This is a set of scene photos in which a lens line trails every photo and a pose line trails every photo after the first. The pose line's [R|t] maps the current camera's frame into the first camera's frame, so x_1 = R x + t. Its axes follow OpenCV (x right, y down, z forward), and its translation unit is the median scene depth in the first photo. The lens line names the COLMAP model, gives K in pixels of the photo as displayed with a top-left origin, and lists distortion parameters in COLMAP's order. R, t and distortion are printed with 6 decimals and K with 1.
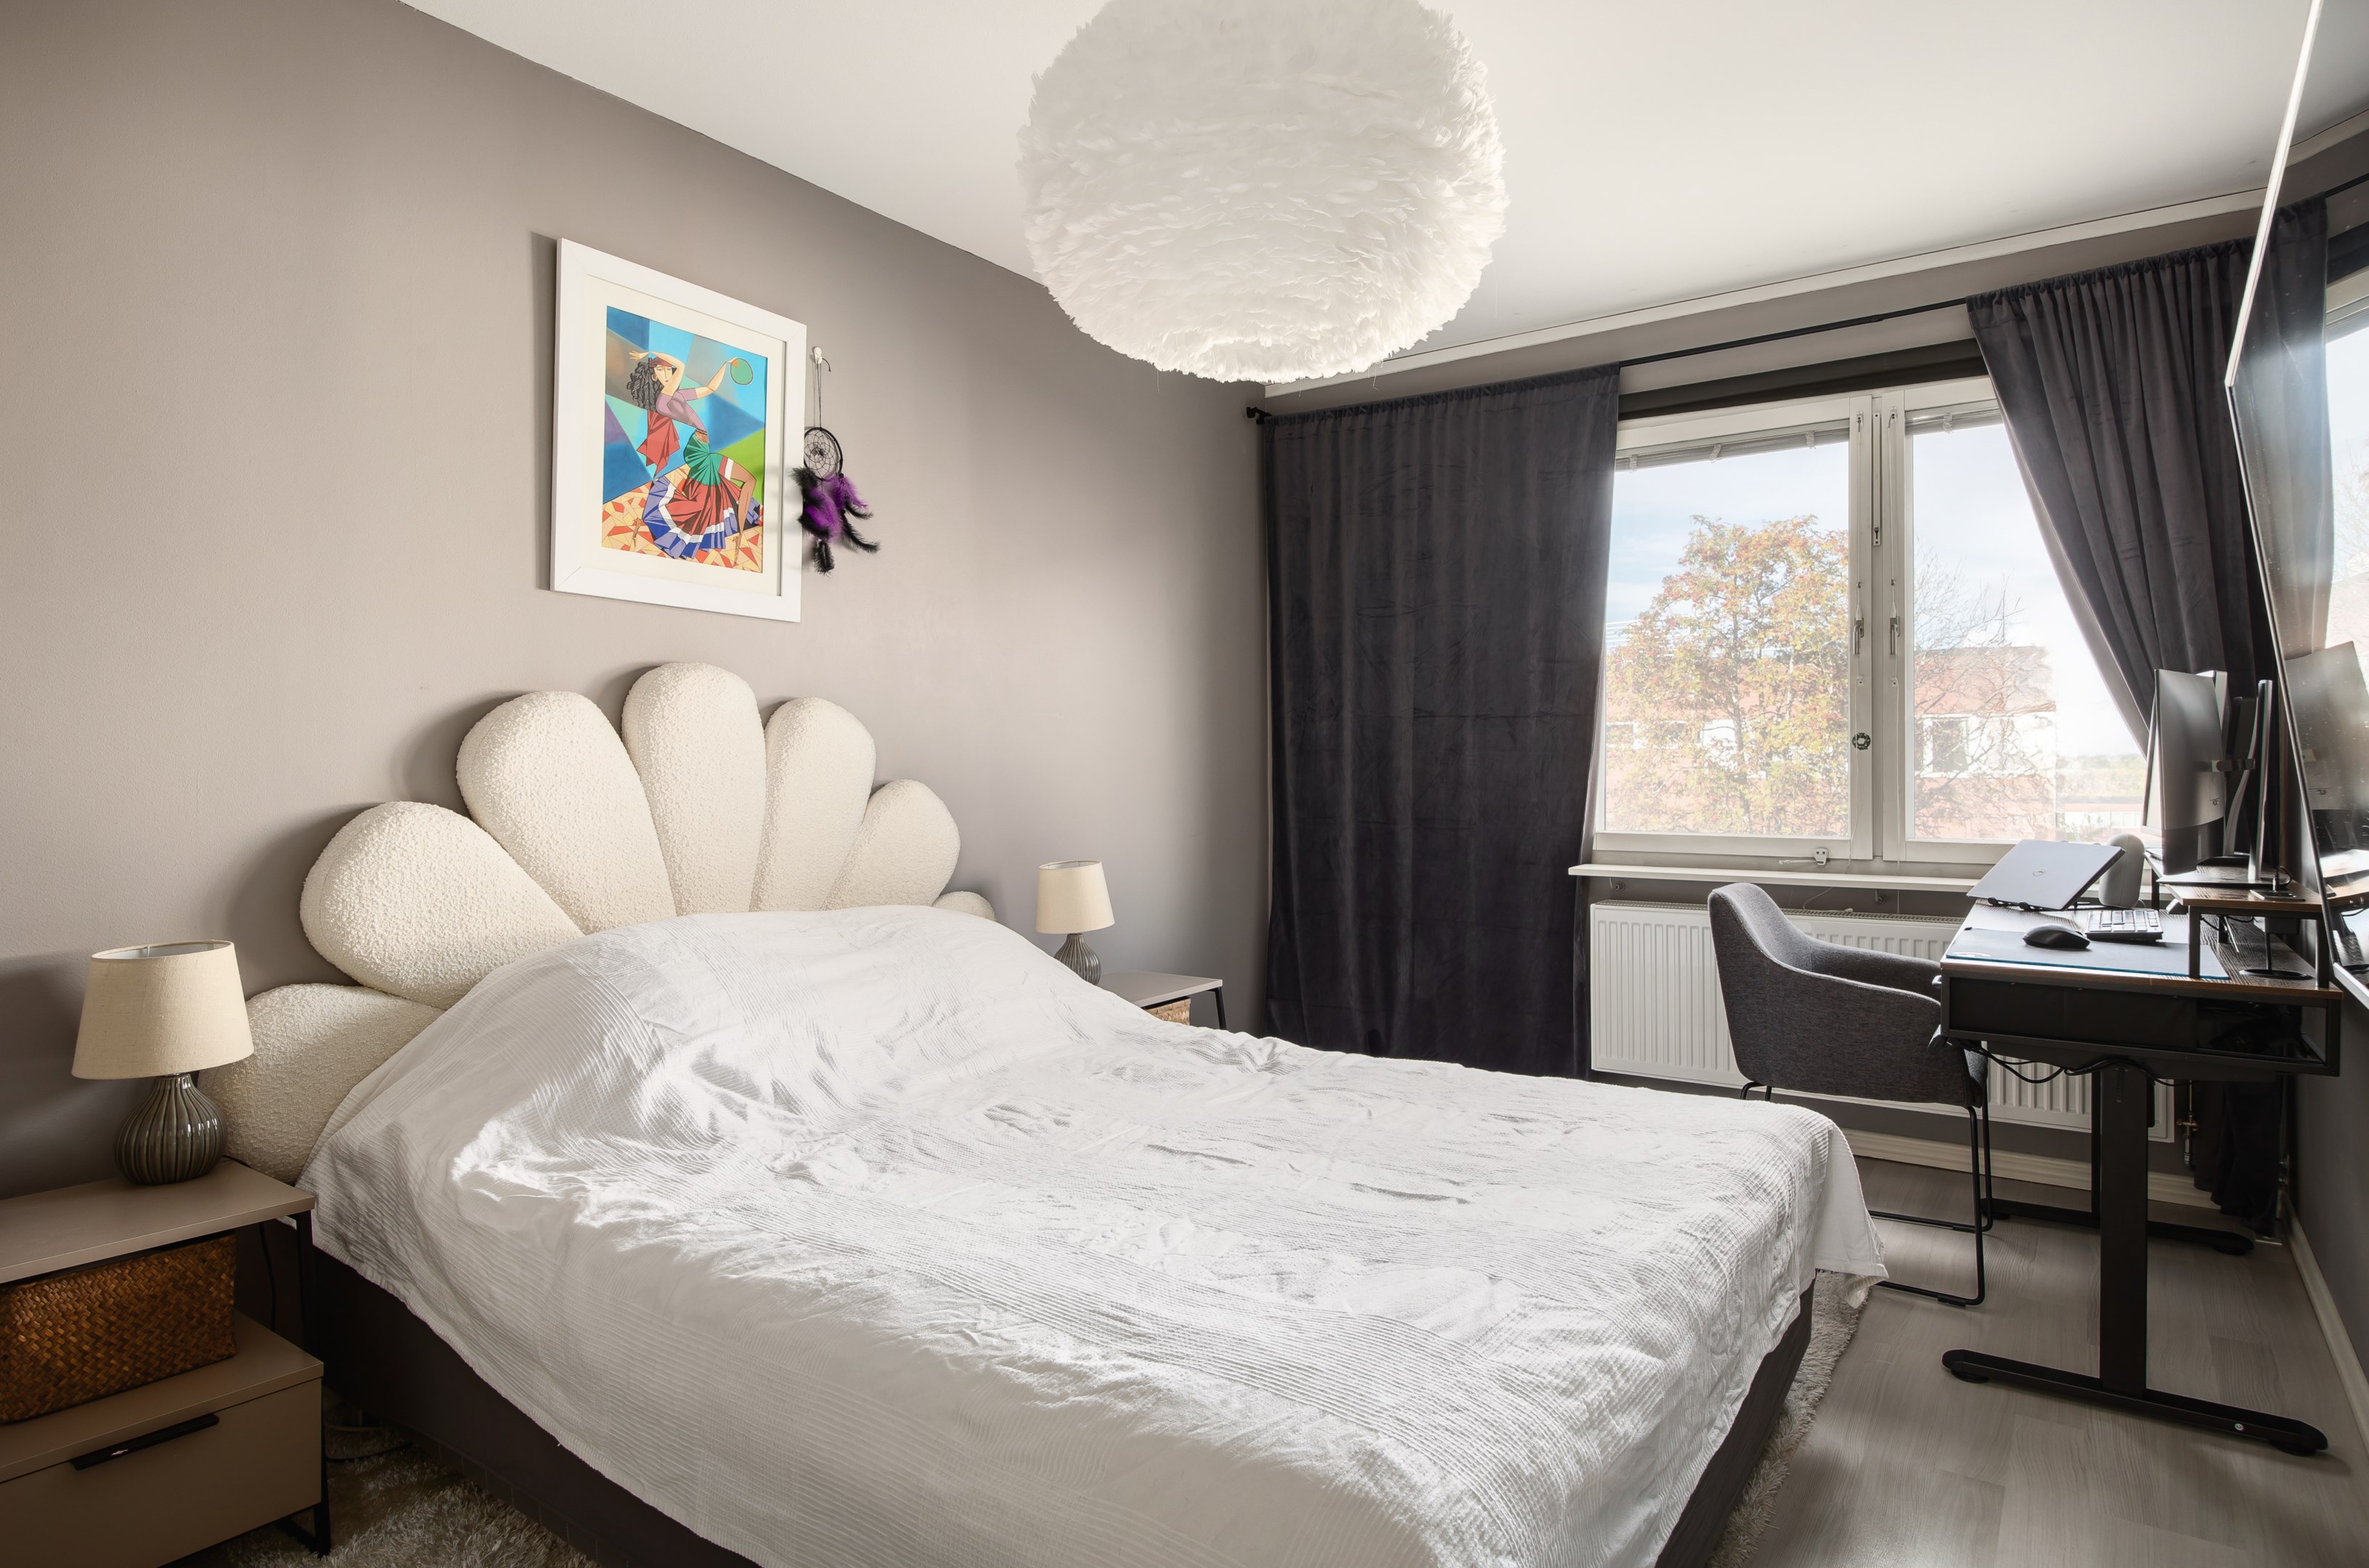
lens RADIAL K [[1353.9, 0, 1182.7], [0, 1353.9, 784.9], [0, 0, 1]] dist [-0.006527, -0.002029]
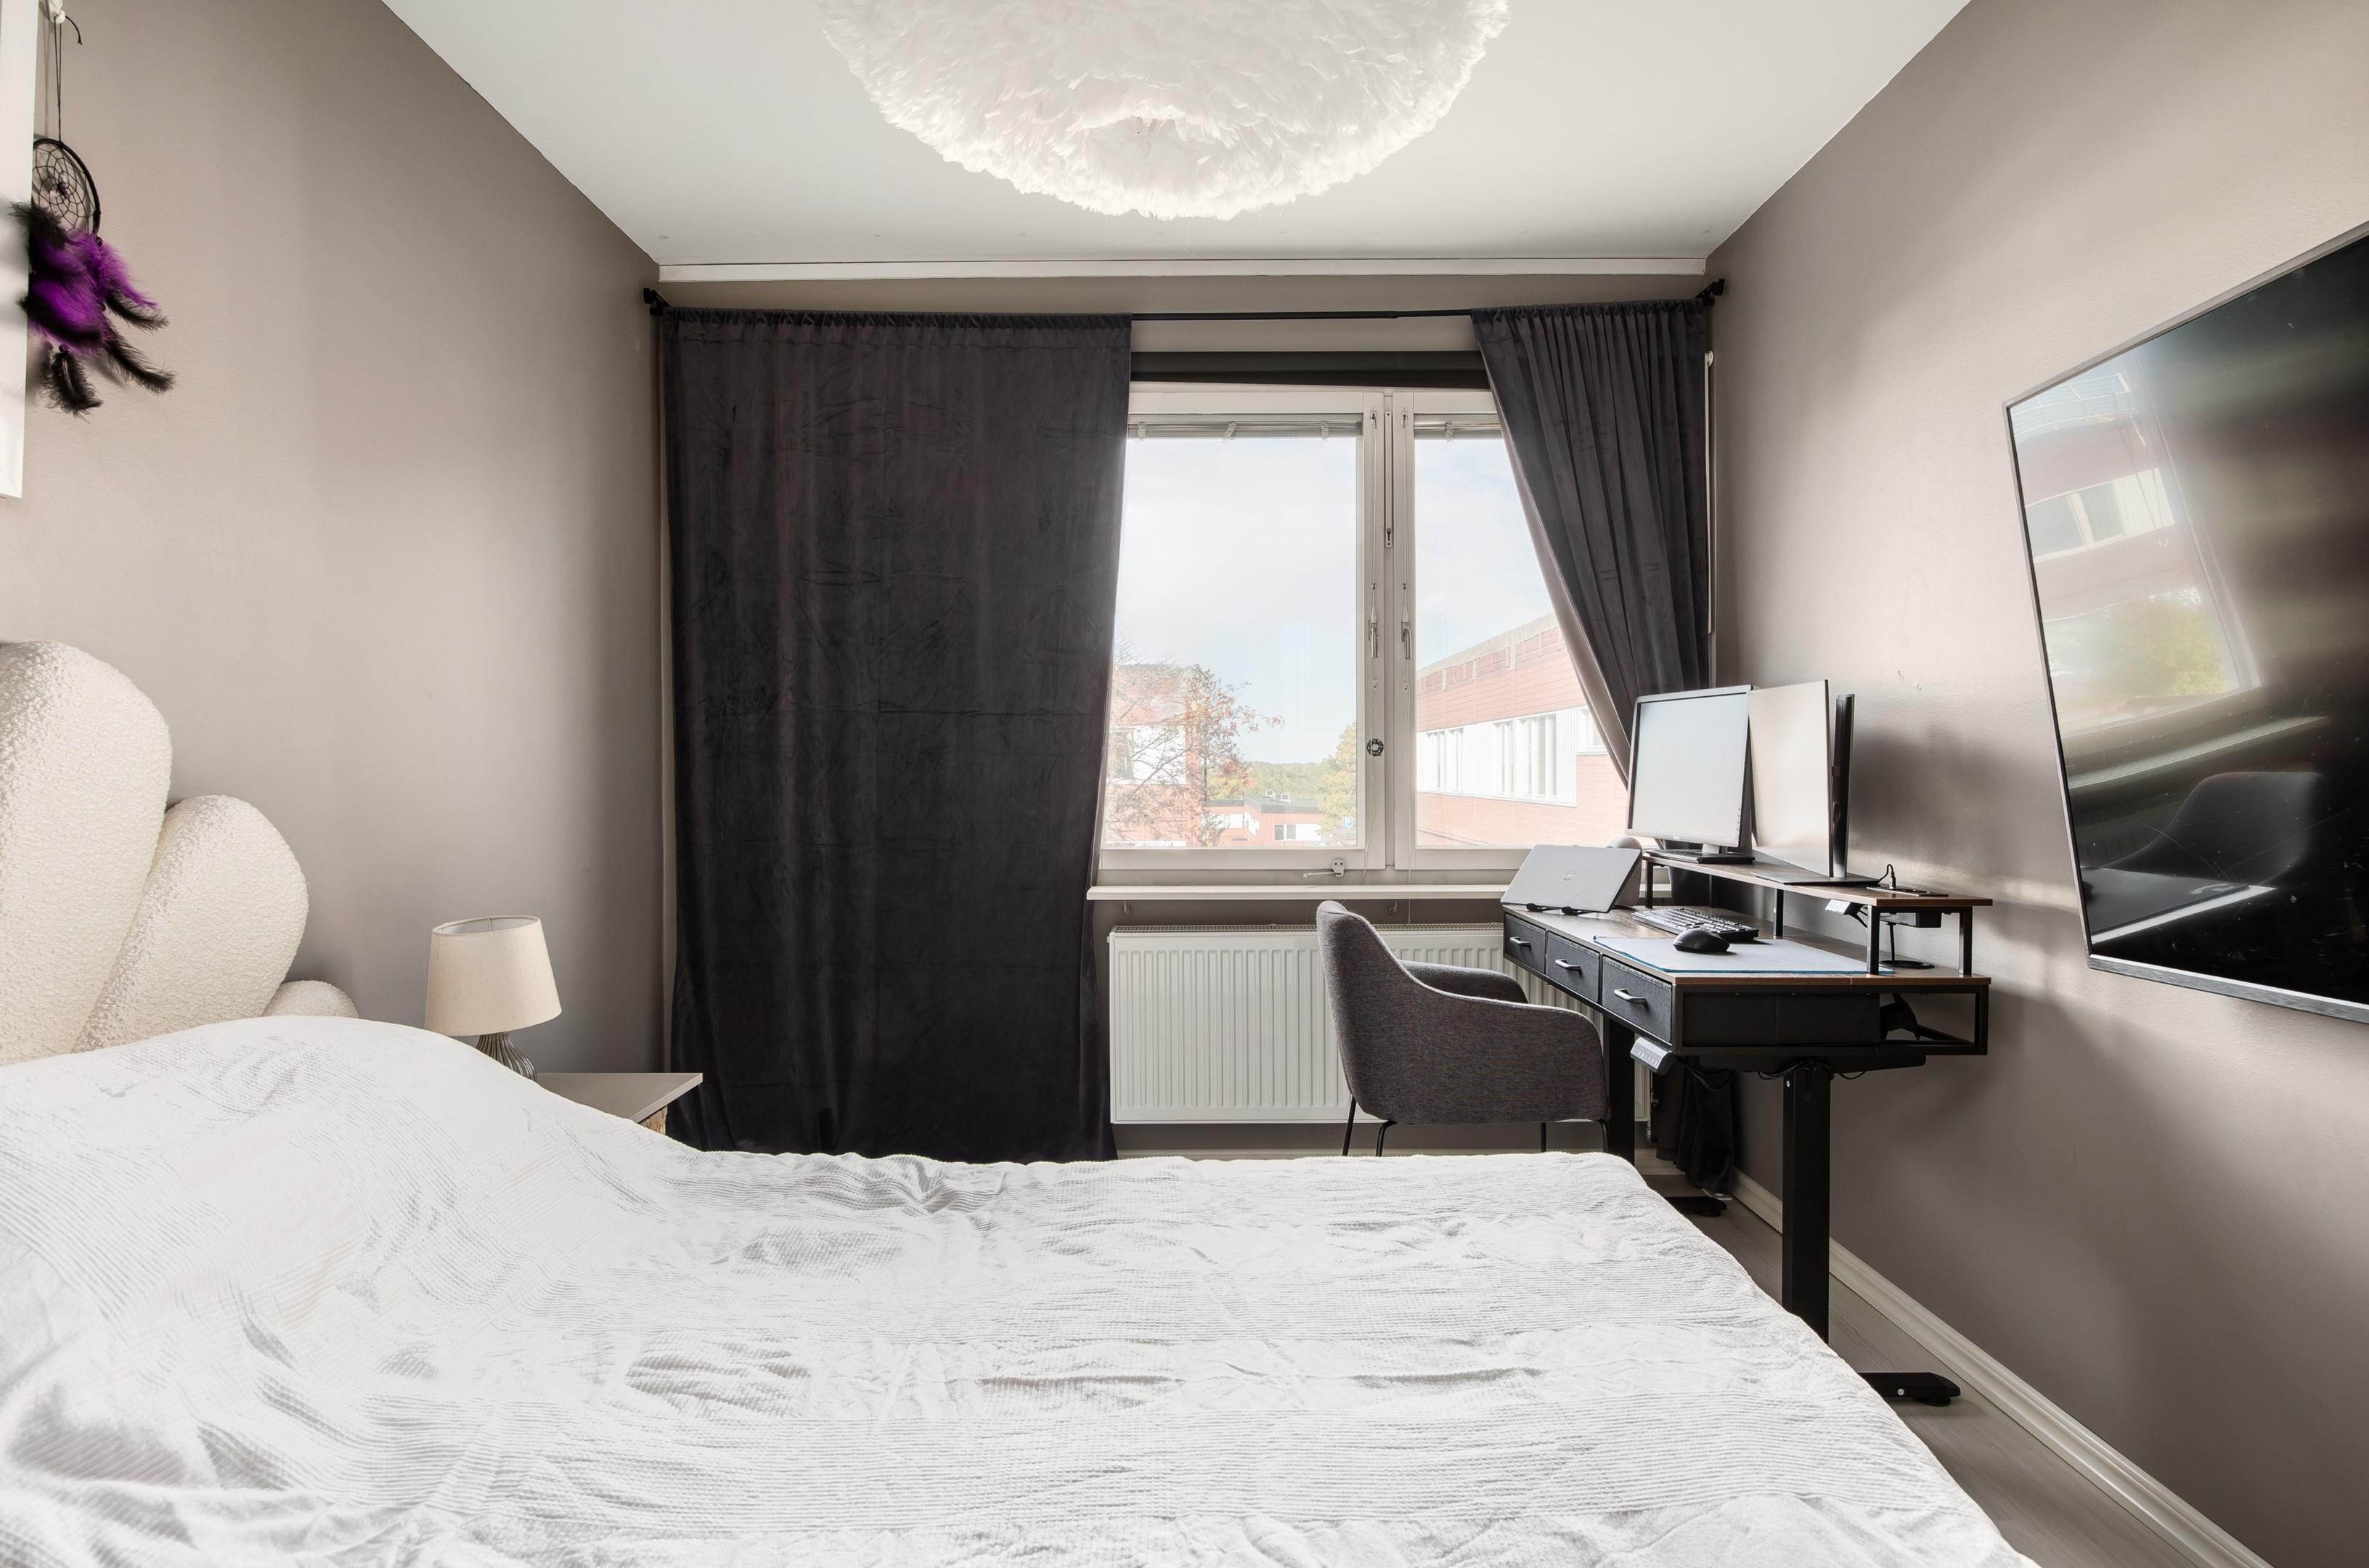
lens RADIAL K [[1413.2, 0, 1185.7], [0, 1413.2, 781.4], [0, 0, 1]] dist [-0.011317, 0.001031]
pose [[0.816123, -0.002988, 0.577870, -0.208669], [0.008126, 0.999947, -0.006306, -0.002793], [-0.577821, 0.009842, 0.816104, 0.268687]]
